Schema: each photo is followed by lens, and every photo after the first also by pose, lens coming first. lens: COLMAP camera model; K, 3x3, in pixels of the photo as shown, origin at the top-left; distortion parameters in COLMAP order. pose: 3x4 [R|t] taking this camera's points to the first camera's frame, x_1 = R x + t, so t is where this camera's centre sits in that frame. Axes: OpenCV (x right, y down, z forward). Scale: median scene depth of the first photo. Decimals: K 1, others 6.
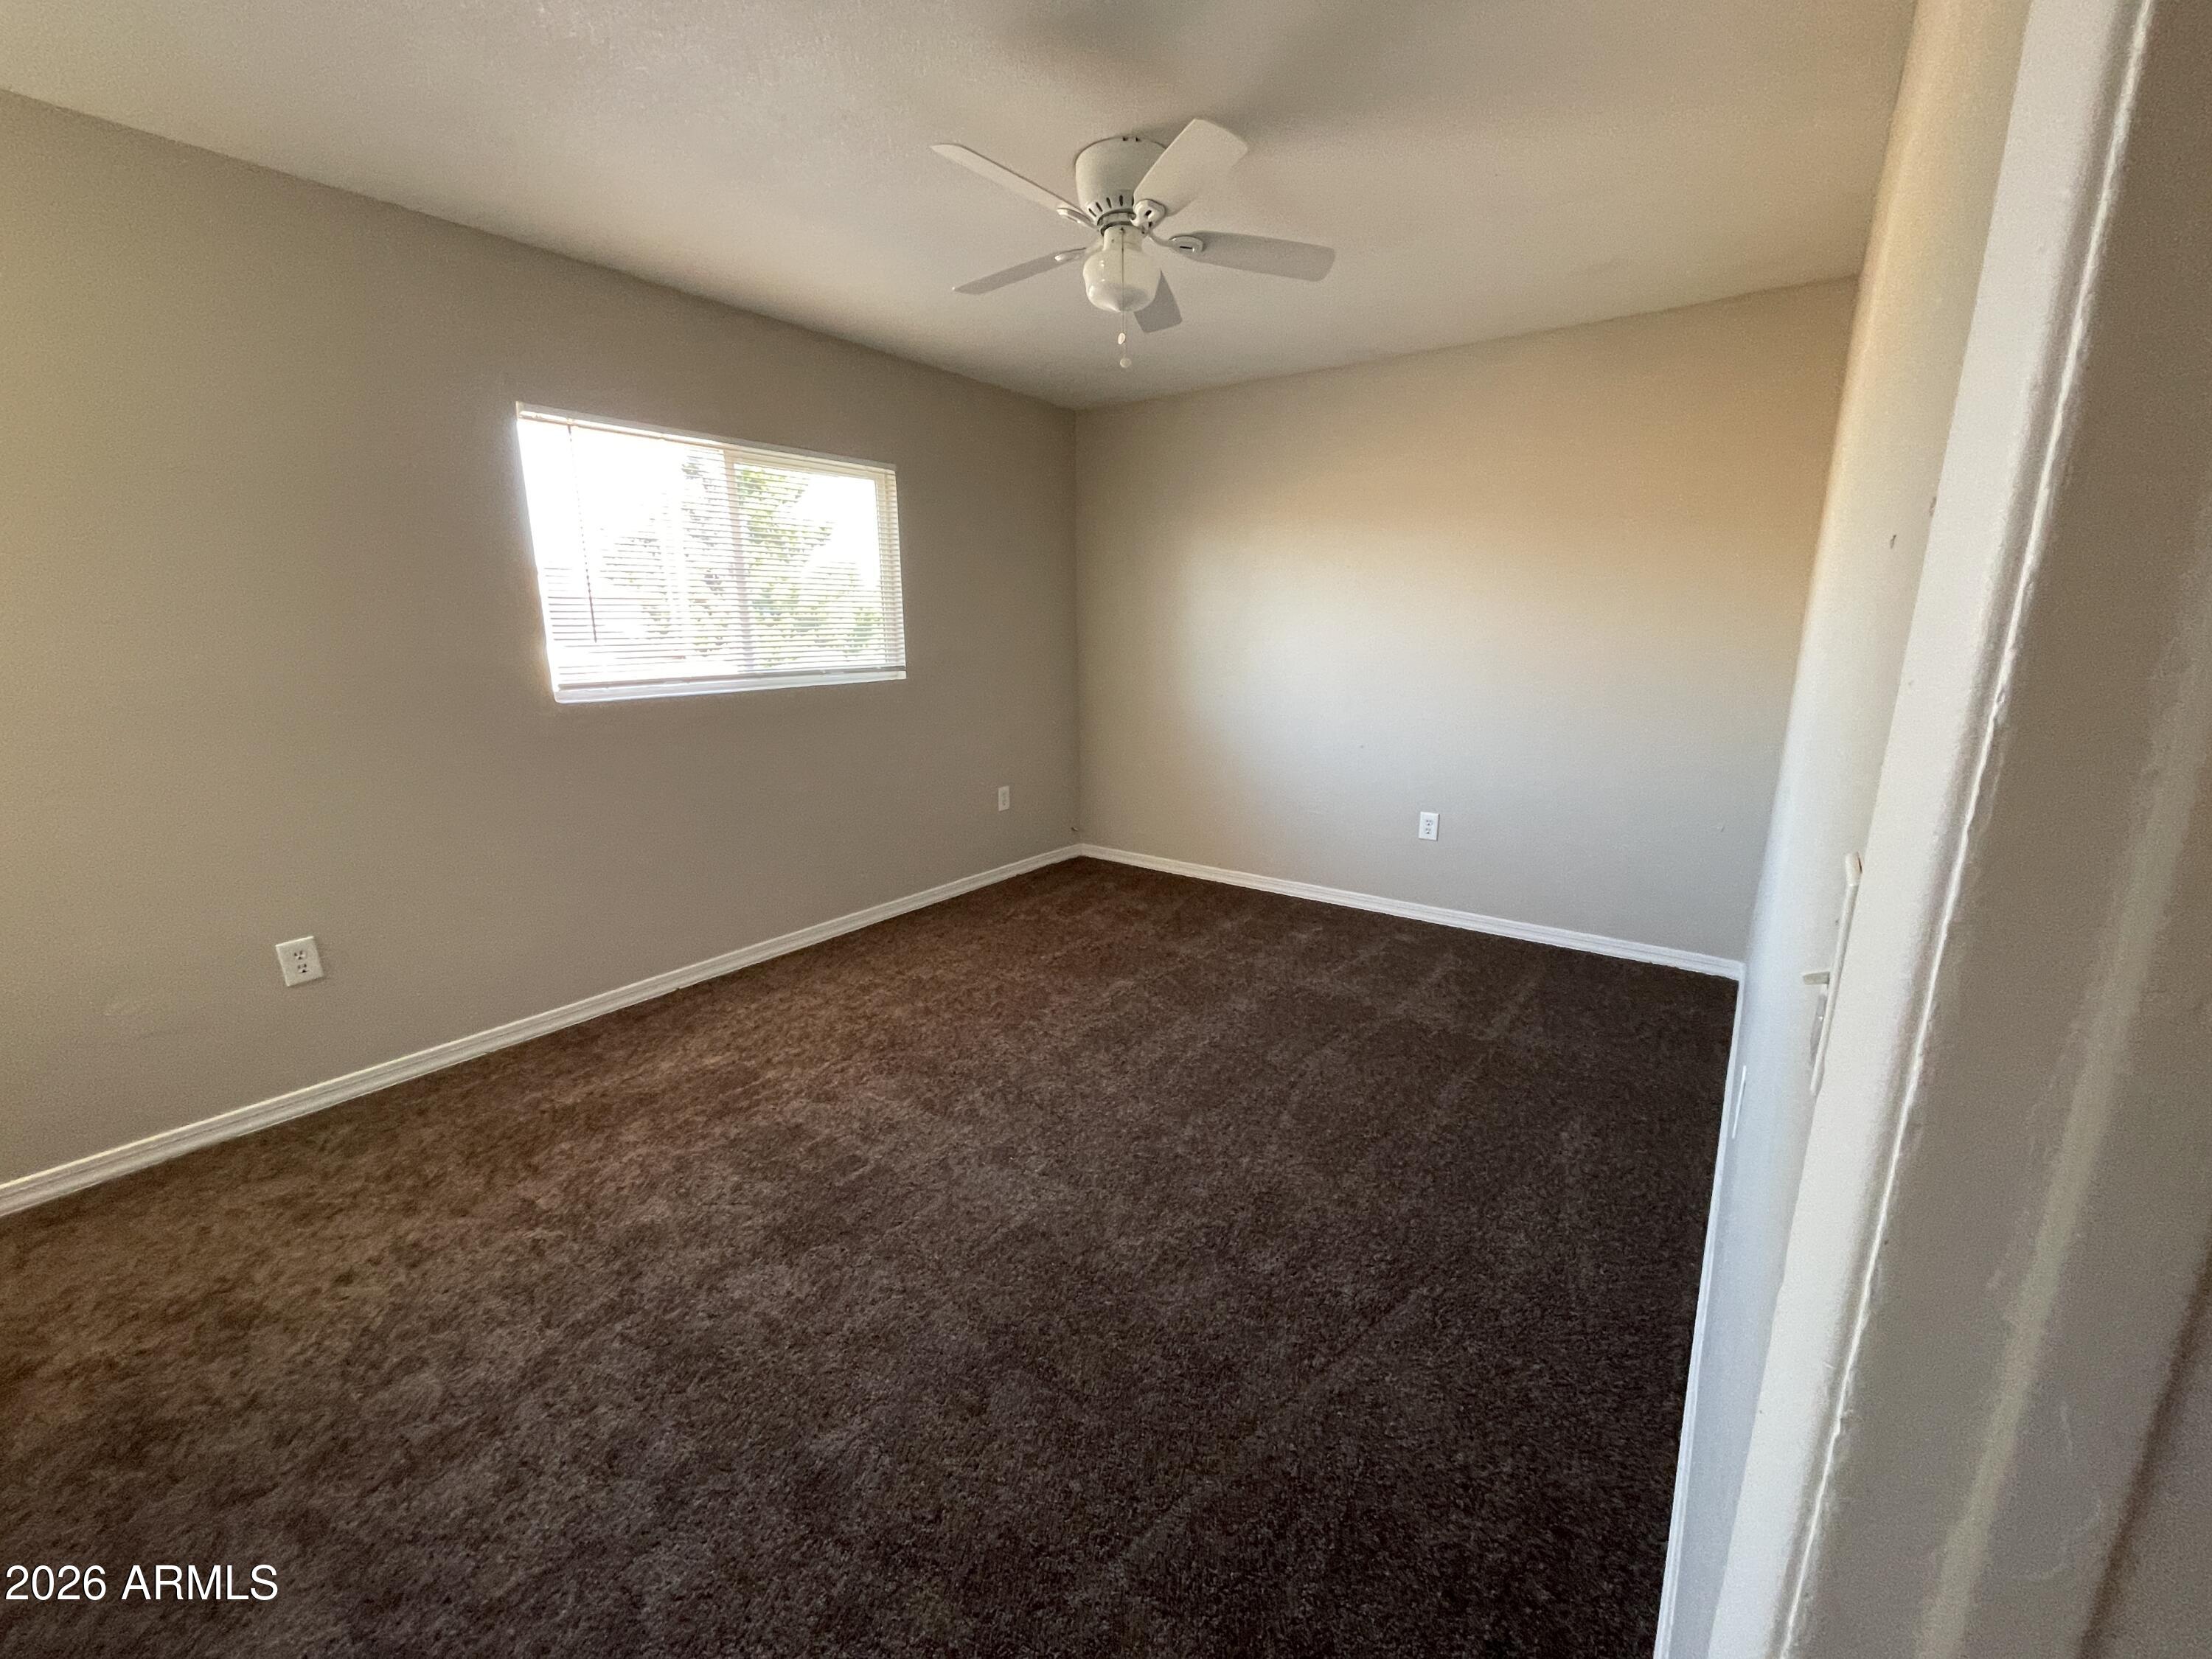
lens RADIAL K [[898.1, 0, 1106.5], [0, 898.1, 823.3], [0, 0, 1]] dist [0.001428, -0.000699]
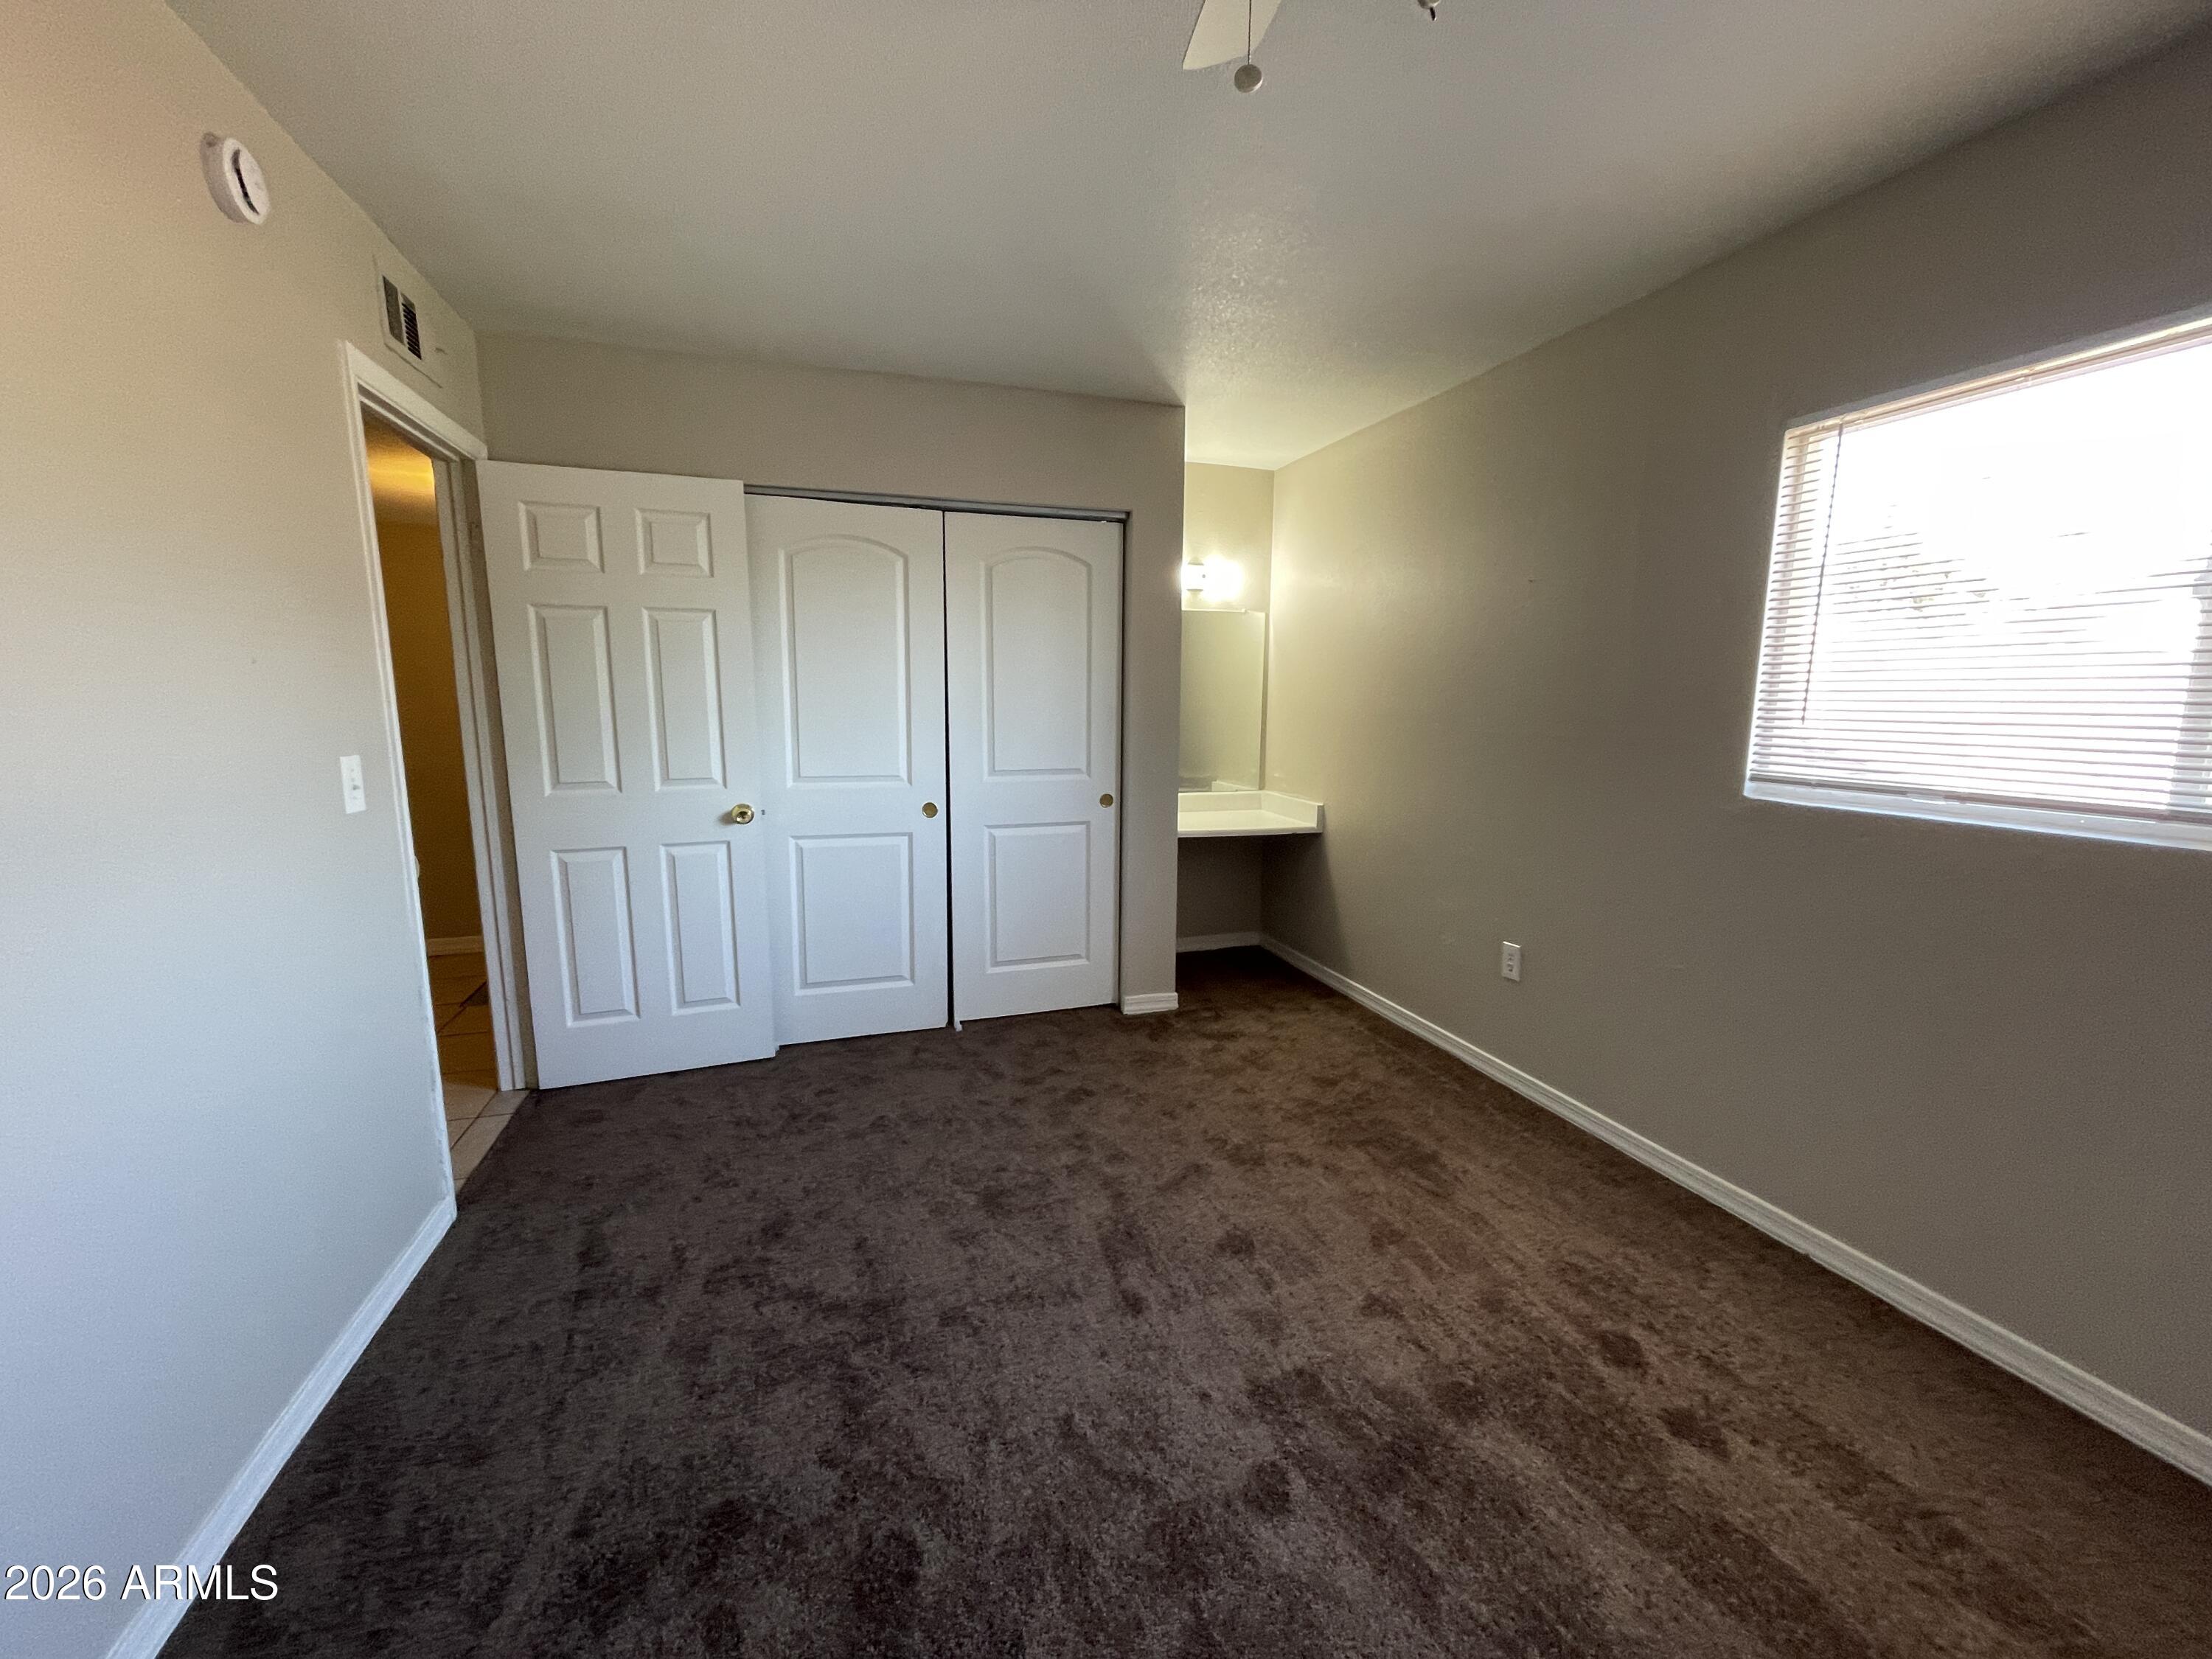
lens RADIAL K [[898.1, 0, 1110.5], [0, 898.1, 831.0], [0, 0, 1]] dist [0.001428, -0.000699]
pose [[-0.573912, 0.113871, -0.810962, 0.391337], [-0.203229, 0.939502, 0.275743, -0.237312], [0.793299, 0.323063, -0.516049, 1.105965]]
